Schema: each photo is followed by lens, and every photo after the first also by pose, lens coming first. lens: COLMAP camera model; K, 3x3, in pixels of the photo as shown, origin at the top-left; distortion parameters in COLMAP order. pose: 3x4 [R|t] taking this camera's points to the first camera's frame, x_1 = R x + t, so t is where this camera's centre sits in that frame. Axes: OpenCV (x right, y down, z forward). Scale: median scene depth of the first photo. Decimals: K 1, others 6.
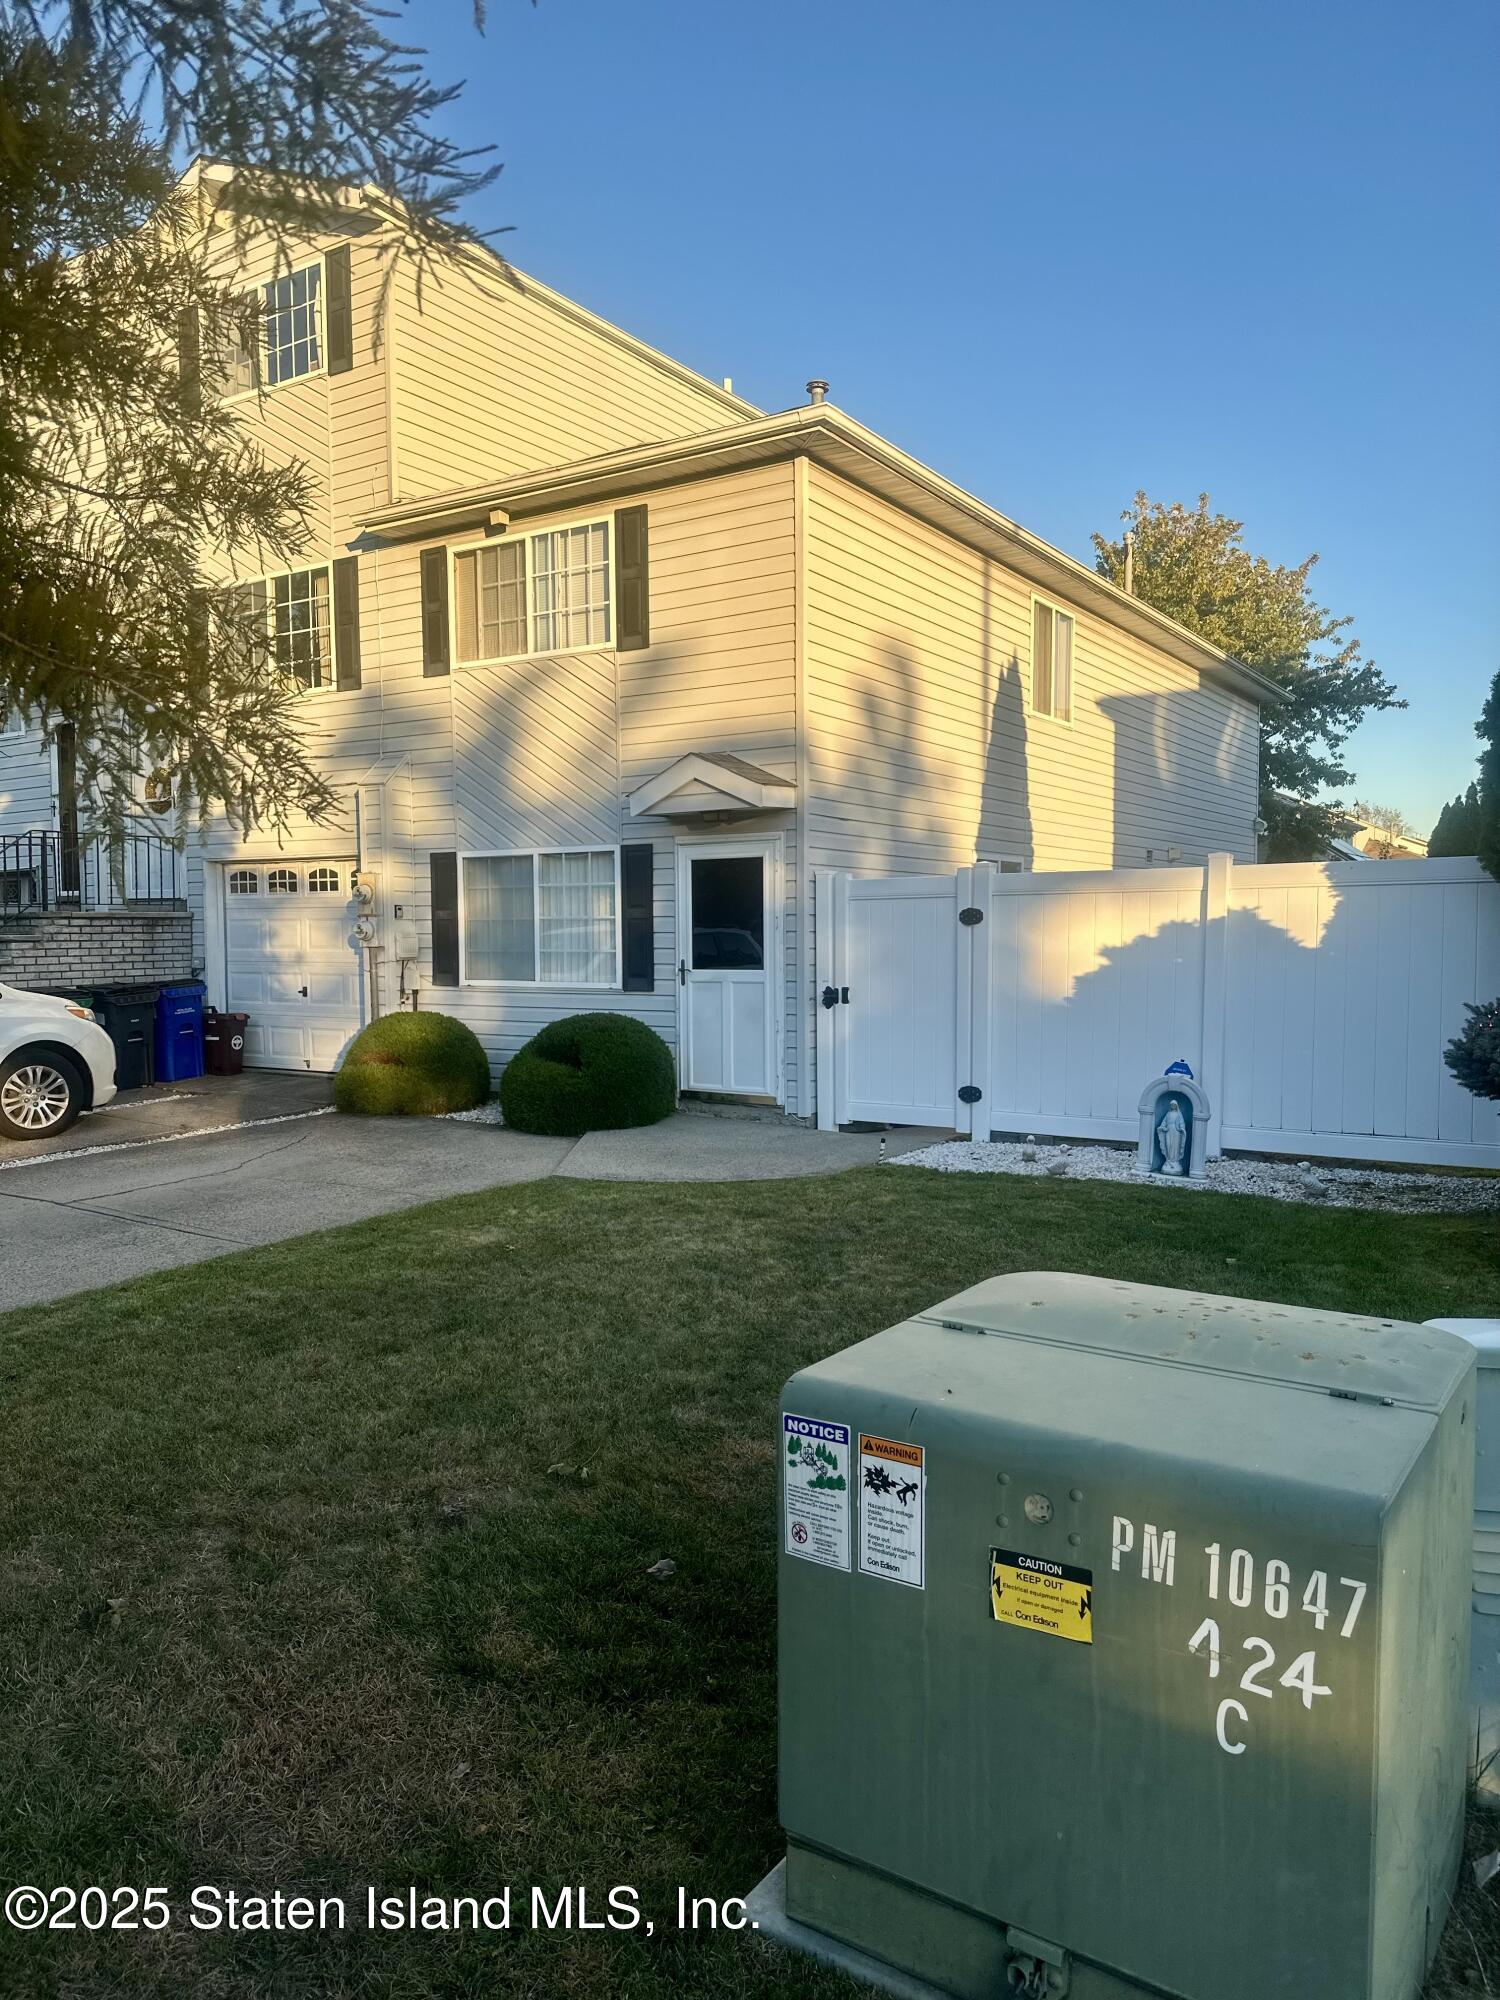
lens RADIAL K [[1403.1, 0, 744.7], [0, 1403.1, 1000.6], [0, 0, 1]] dist [0.066041, -0.079486]
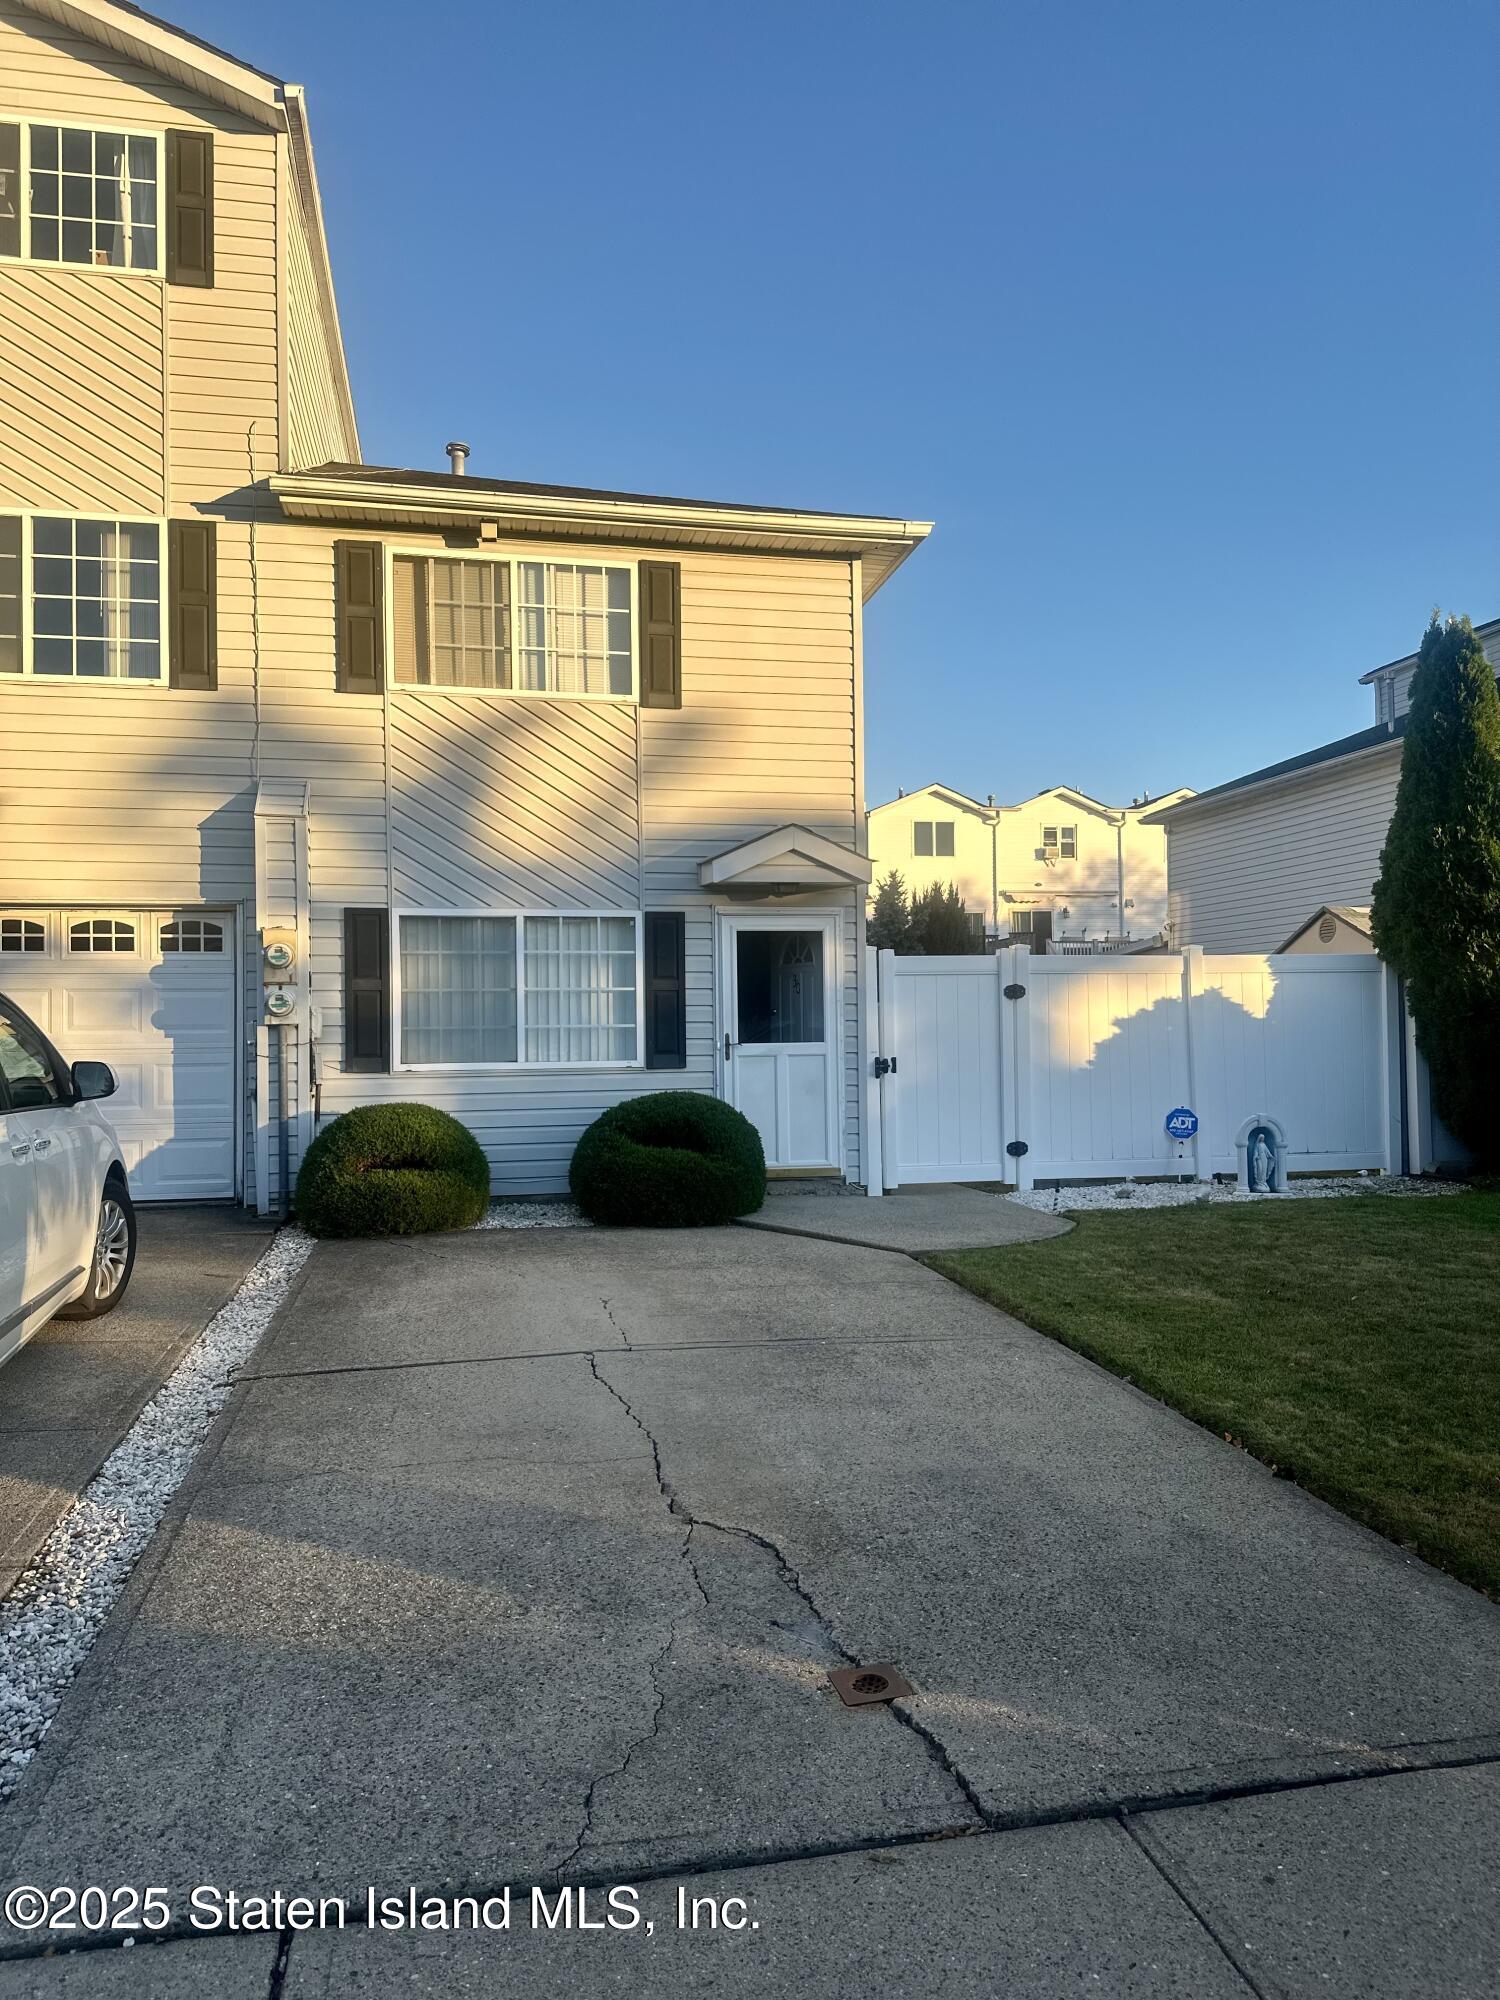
lens RADIAL K [[1403.1, 0, 733.4], [0, 1403.1, 996.1], [0, 0, 1]] dist [0.066041, -0.079486]
pose [[0.710066, 0.014780, 0.703980, -0.708058], [0.039201, 0.997399, -0.060481, 0.003123], [-0.703043, 0.070542, 0.707640, 0.310620]]
